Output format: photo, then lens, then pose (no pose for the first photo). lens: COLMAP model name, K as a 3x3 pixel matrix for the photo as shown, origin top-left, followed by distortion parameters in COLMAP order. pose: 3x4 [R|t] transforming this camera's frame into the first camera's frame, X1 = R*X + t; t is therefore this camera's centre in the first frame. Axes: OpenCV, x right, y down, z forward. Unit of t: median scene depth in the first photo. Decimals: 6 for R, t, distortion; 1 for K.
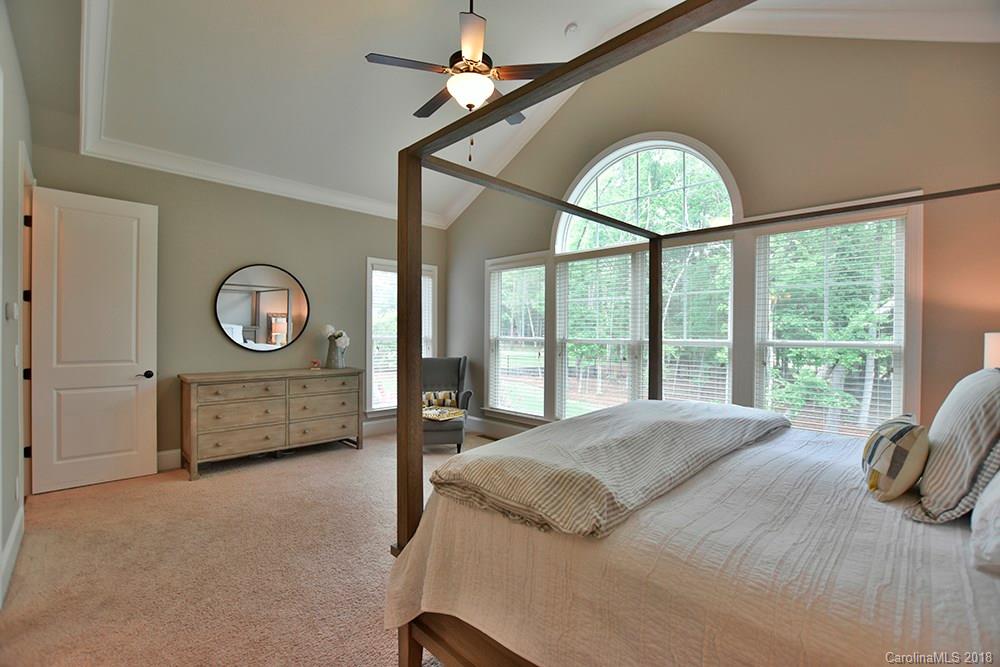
lens RADIAL K [[440.3, 0, 503.6], [0, 440.3, 335.4], [0, 0, 1]] dist [-0.041338, 0.007914]
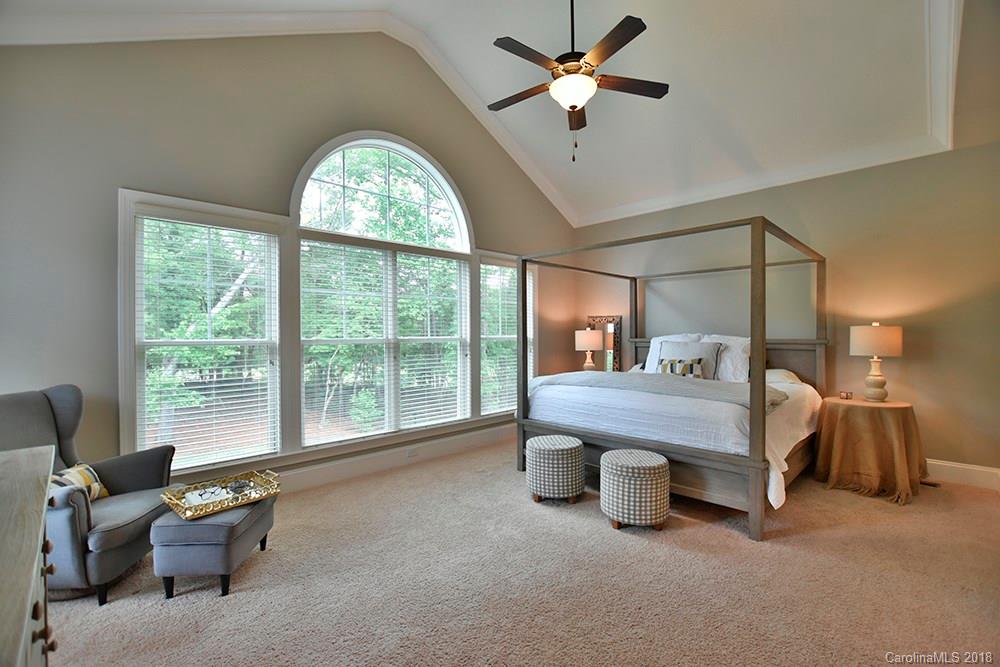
lens RADIAL K [[440.3, 0, 503.6], [0, 440.3, 335.4], [0, 0, 1]] dist [-0.041338, 0.007914]
pose [[-0.005031, -0.015669, 0.999865, -0.619813], [0.011804, 0.999807, 0.015727, -0.009091], [-0.999918, 0.011882, -0.004845, 0.666962]]
